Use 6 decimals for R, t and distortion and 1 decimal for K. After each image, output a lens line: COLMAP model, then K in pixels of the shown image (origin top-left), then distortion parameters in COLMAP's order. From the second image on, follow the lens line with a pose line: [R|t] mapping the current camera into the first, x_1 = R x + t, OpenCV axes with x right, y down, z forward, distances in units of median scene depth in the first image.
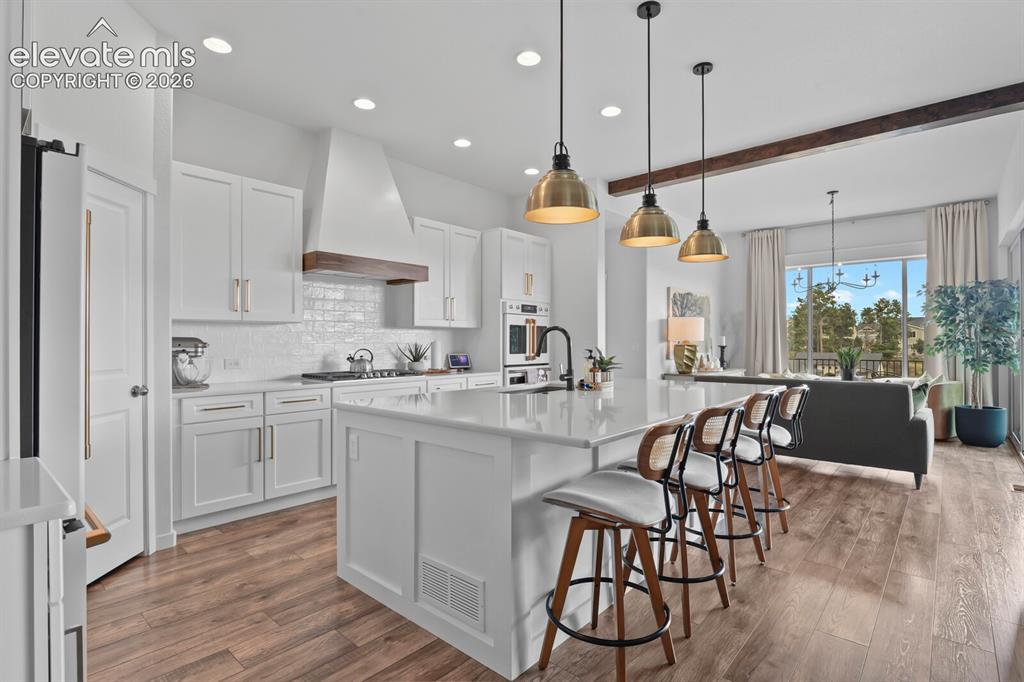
lens RADIAL K [[496.3, 0, 519.3], [0, 496.3, 340.8], [0, 0, 1]] dist [-0.011934, -0.000560]
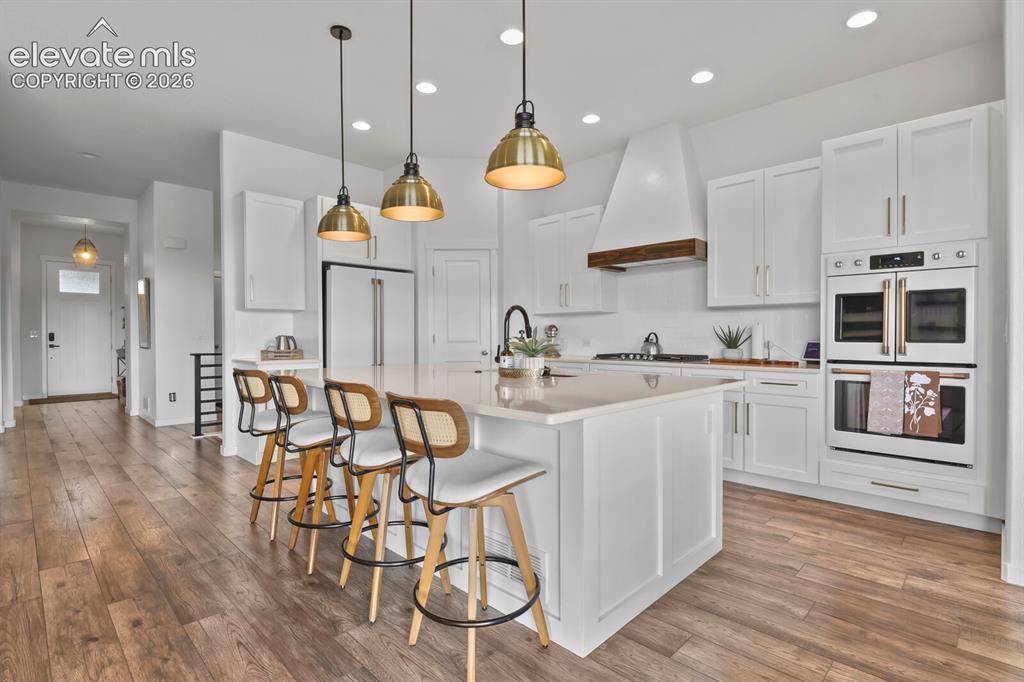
lens RADIAL K [[496.3, 0, 519.3], [0, 496.3, 340.8], [0, 0, 1]] dist [-0.011934, -0.000560]
pose [[-0.056227, 0.015530, -0.998297, 0.591193], [0.005541, 0.999868, 0.015243, 0.013390], [0.998403, -0.004674, -0.056306, 0.621751]]
